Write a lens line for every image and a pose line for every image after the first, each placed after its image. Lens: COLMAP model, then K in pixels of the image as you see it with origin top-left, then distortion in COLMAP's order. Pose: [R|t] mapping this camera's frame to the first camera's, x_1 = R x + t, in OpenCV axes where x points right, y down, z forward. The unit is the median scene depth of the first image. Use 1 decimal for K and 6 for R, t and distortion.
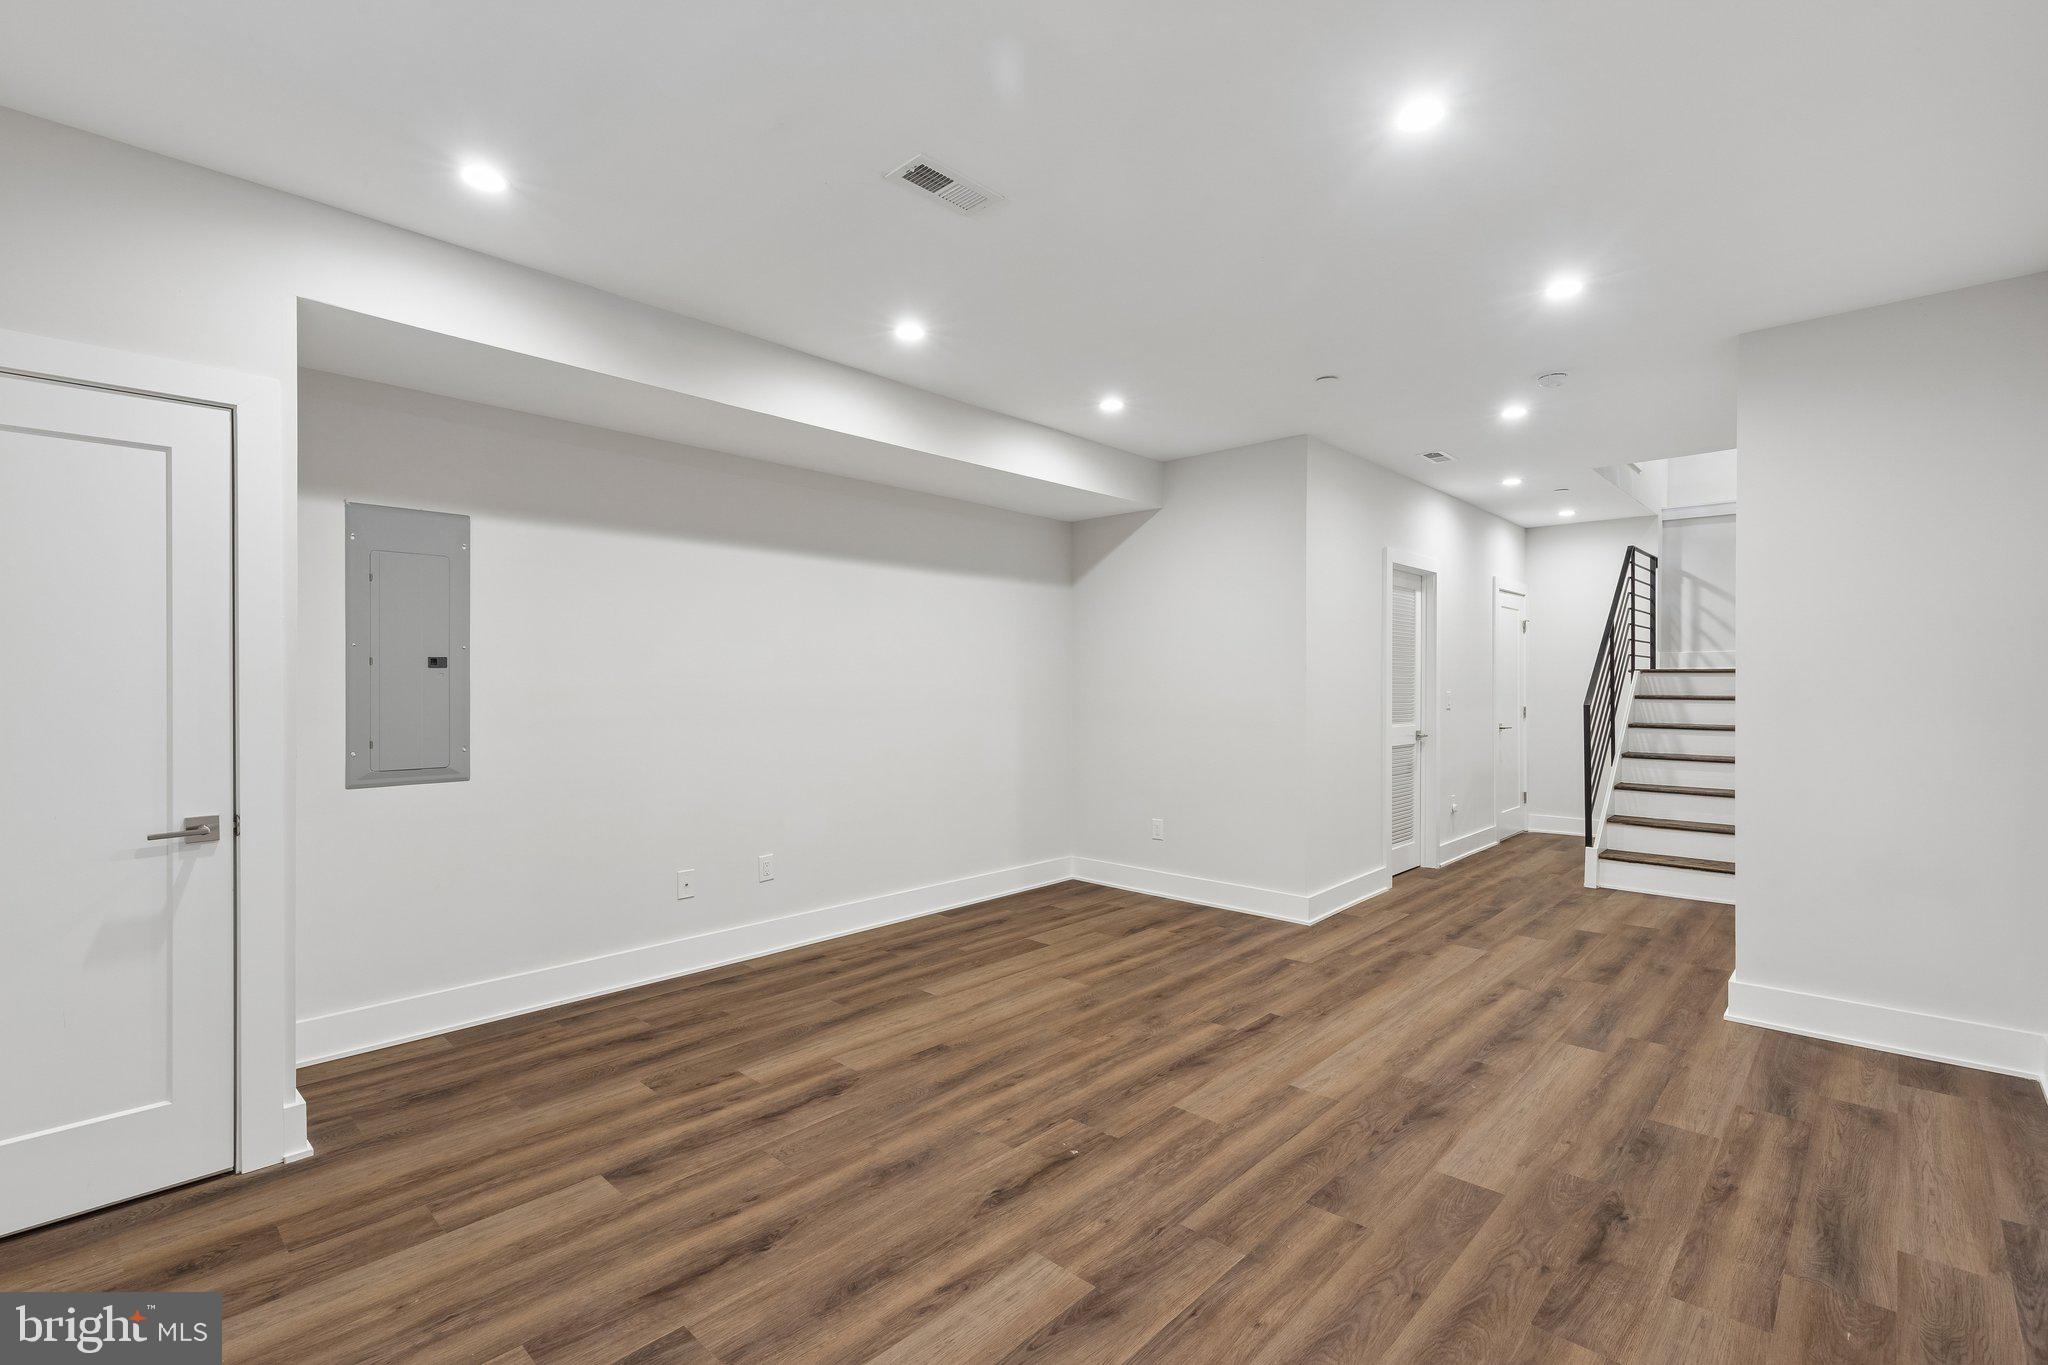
lens RADIAL K [[938.5, 0, 1034.6], [0, 938.5, 680.2], [0, 0, 1]] dist [0.017741, -0.007316]
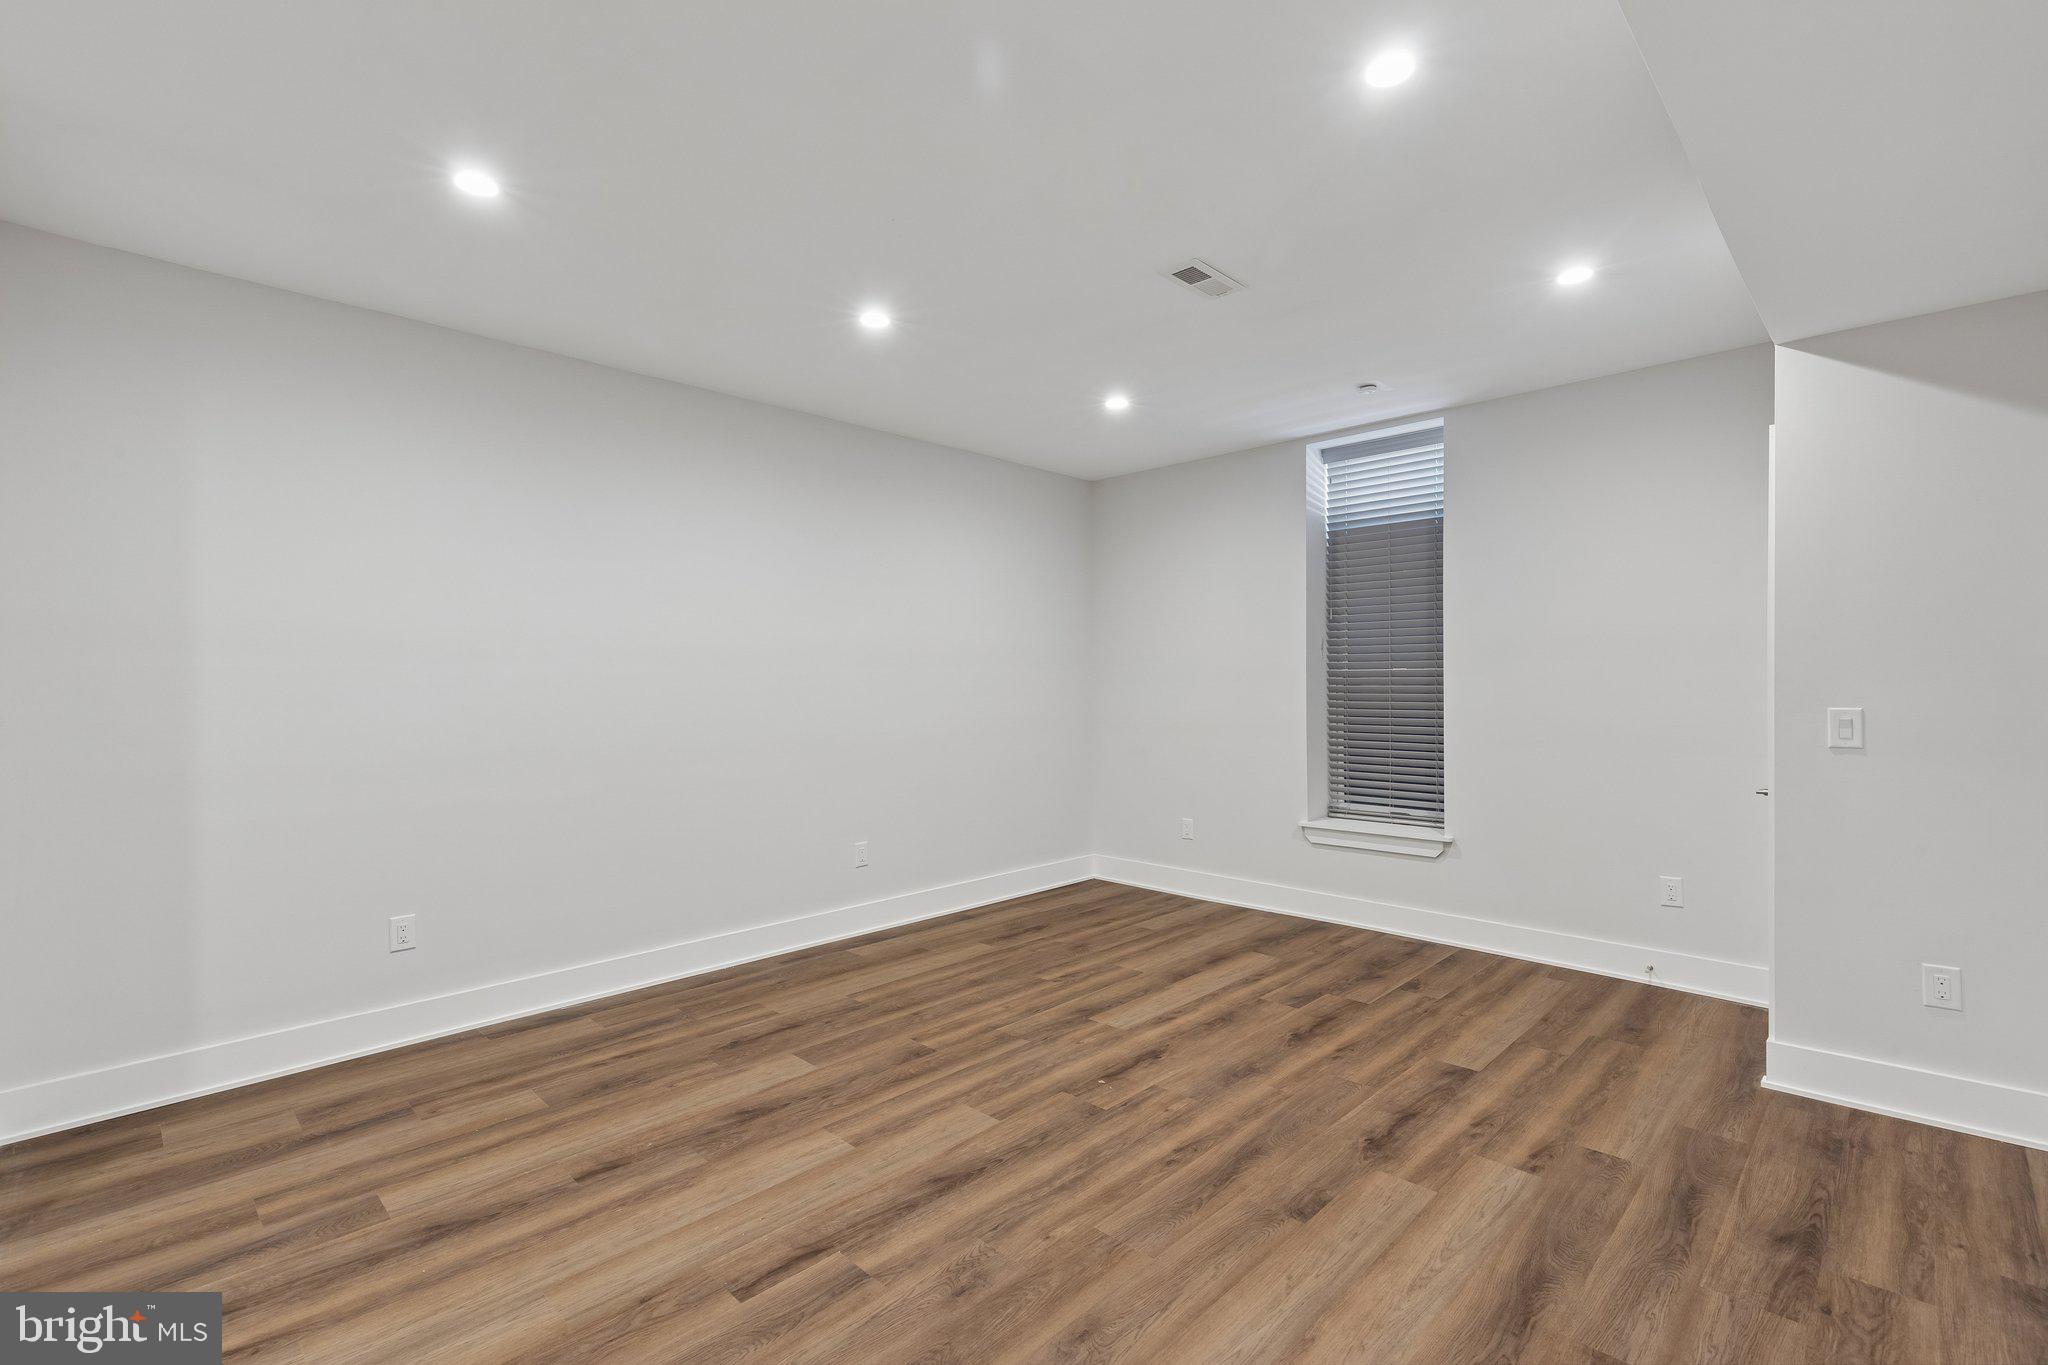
lens RADIAL K [[938.5, 0, 1034.6], [0, 938.5, 680.2], [0, 0, 1]] dist [0.017741, -0.007316]
pose [[-0.999822, 0.006068, 0.017845, 0.085763], [0.005959, 0.999963, -0.006166, 0.005287], [-0.017882, -0.006059, -0.999822, 1.836567]]
